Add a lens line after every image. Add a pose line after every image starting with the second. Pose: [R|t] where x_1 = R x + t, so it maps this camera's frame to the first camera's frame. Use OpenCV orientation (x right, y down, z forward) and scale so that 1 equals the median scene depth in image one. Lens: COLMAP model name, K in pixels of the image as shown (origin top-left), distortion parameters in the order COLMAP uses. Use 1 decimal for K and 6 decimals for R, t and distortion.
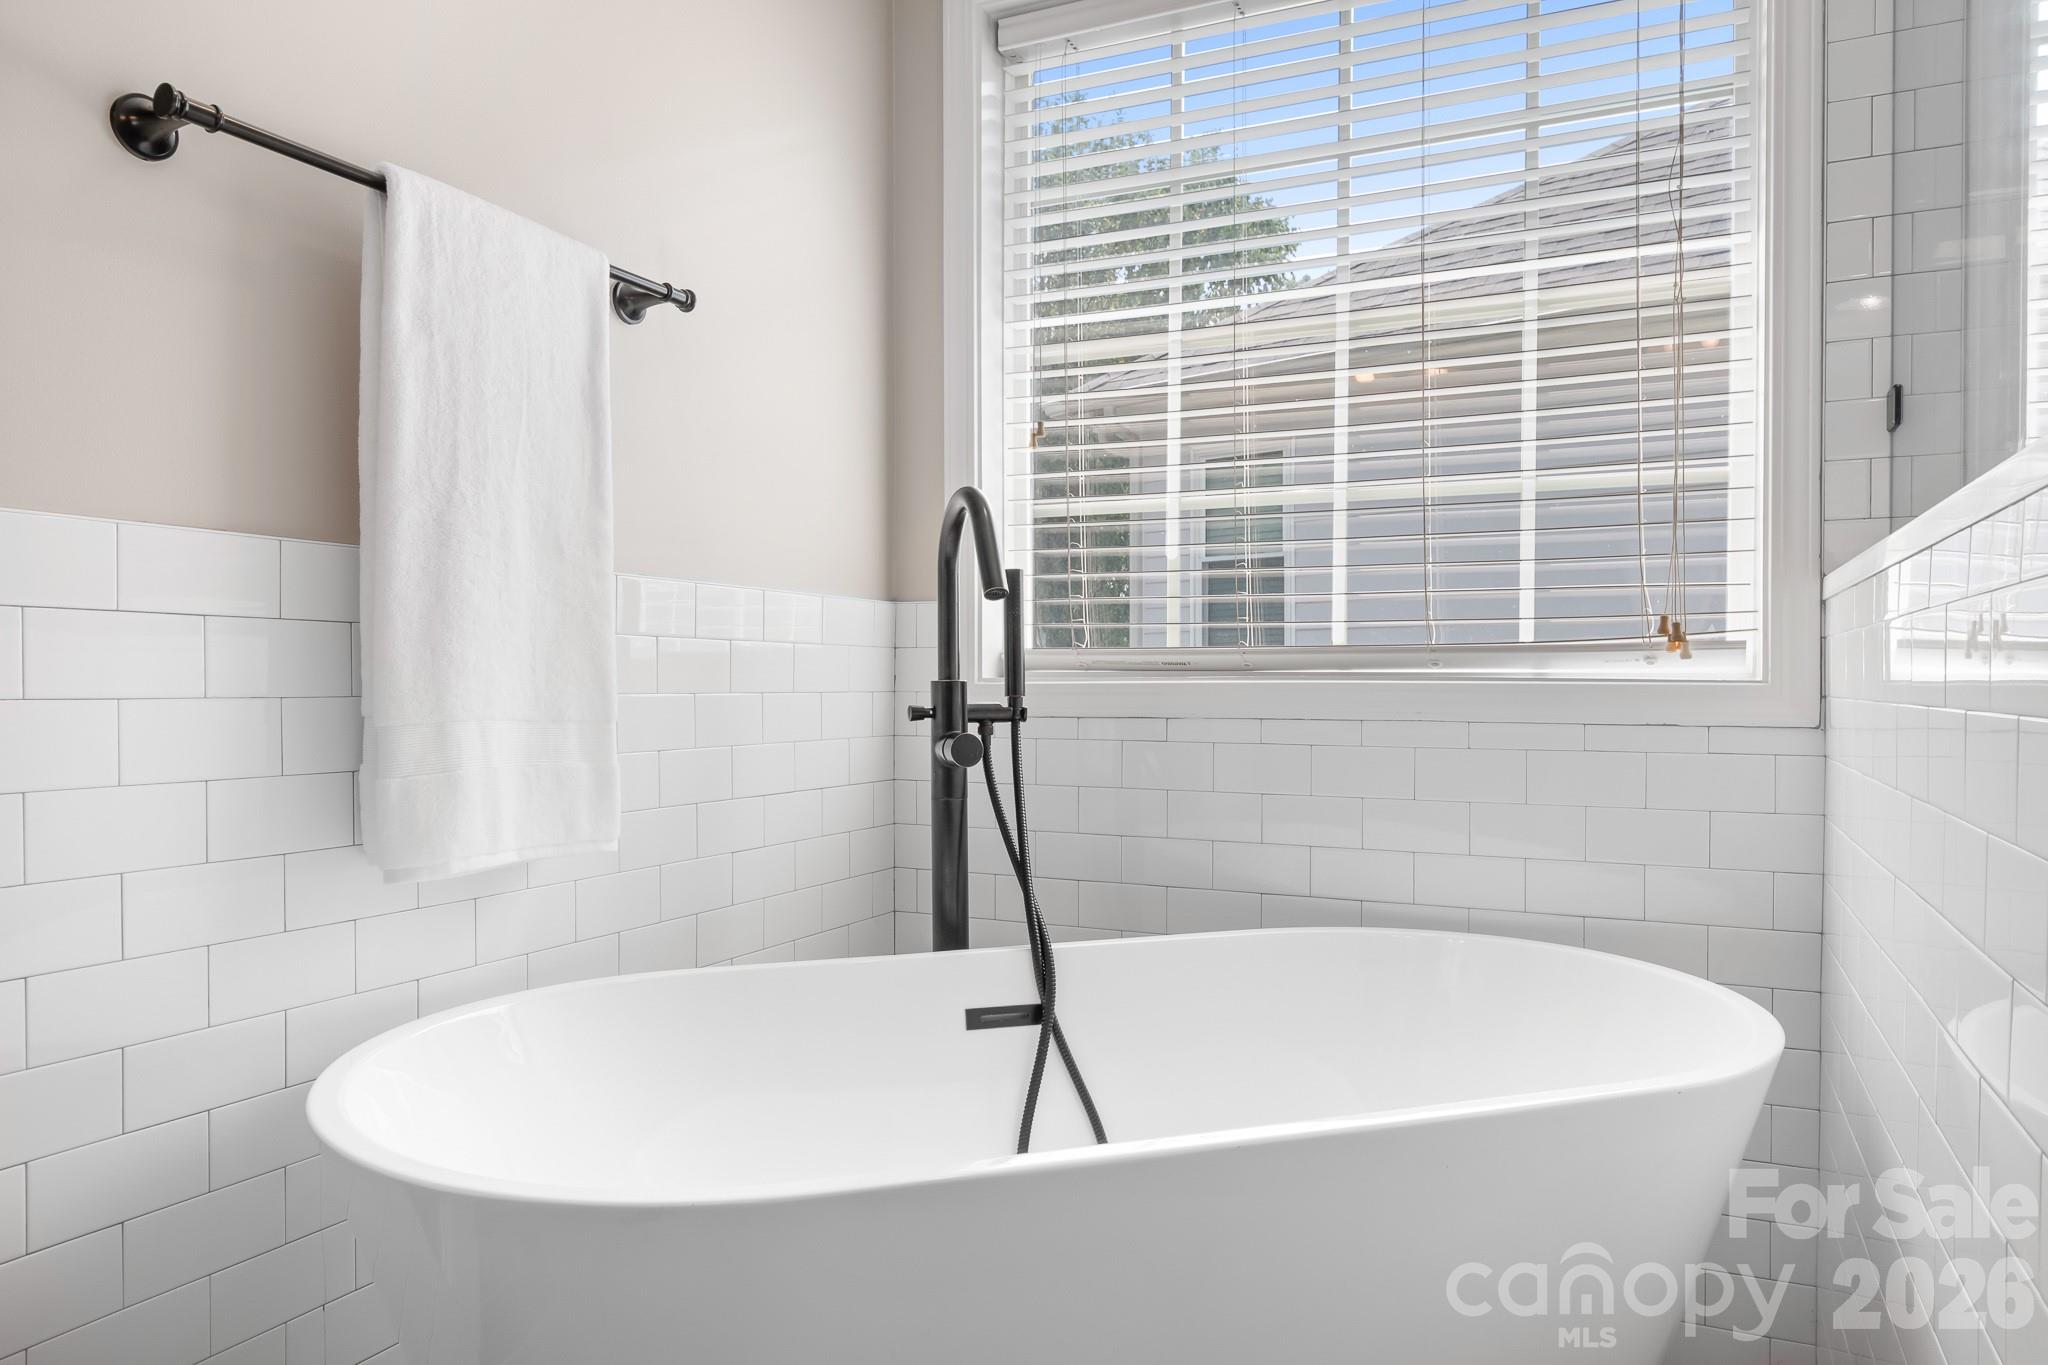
lens RADIAL K [[1370.1, 0, 1024.0], [0, 1370.1, 682.5], [0, 0, 1]] dist [-0.026571, -0.038376]
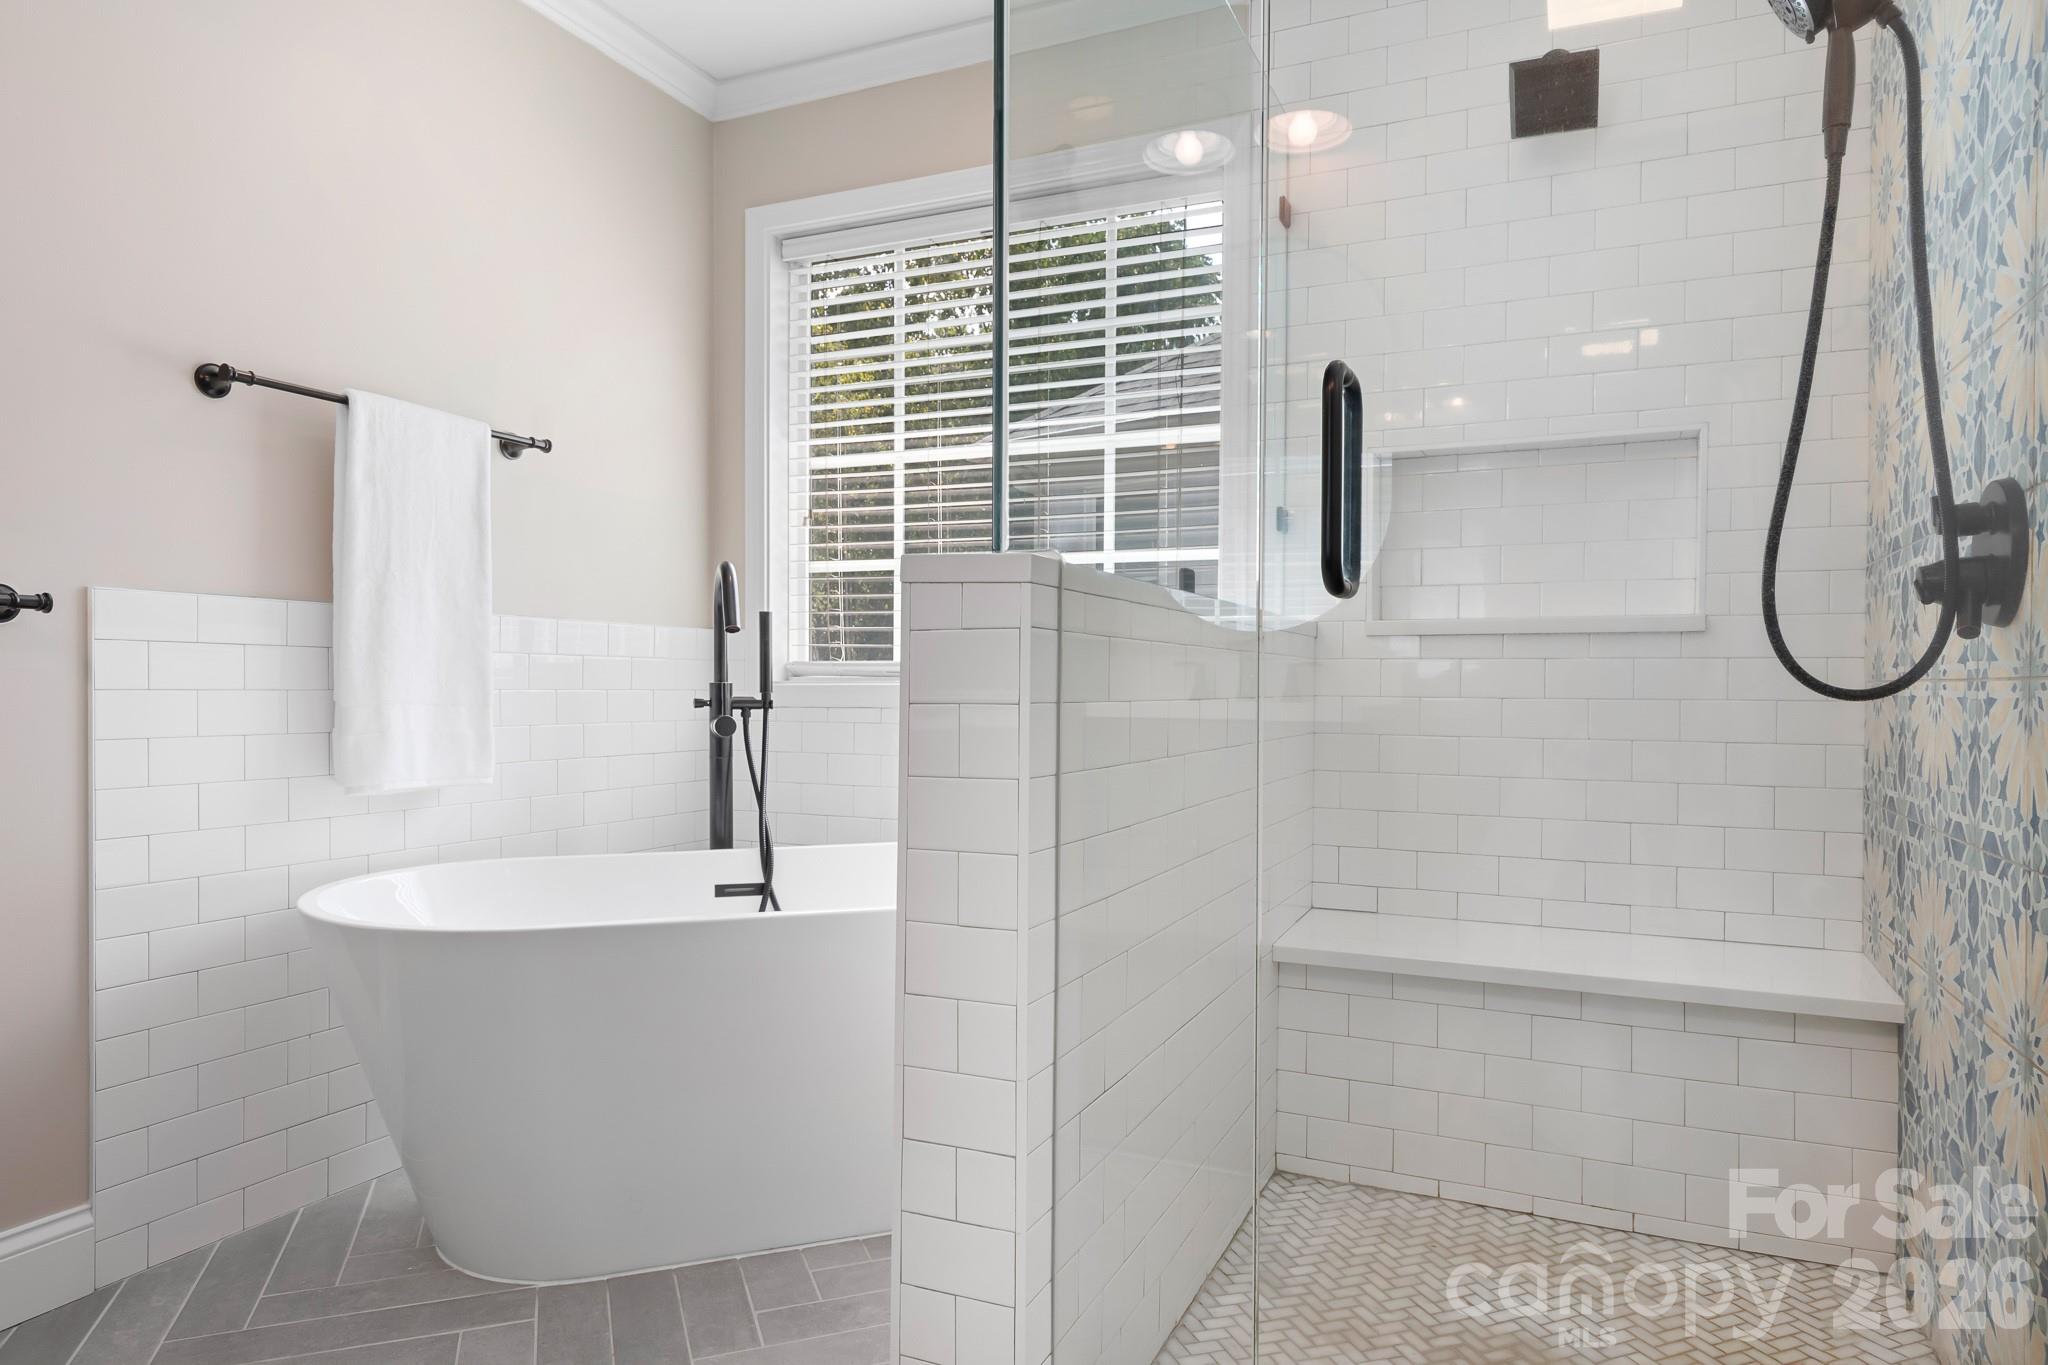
lens RADIAL K [[1221.9, 0, 1024.0], [0, 1221.9, 682.5], [0, 0, 1]] dist [0.002314, -0.078555]
pose [[0.999417, 0.010144, 0.032593, 0.275424], [-0.010214, 0.999946, 0.001995, -0.008561], [-0.032571, -0.002327, 0.999467, -0.465119]]
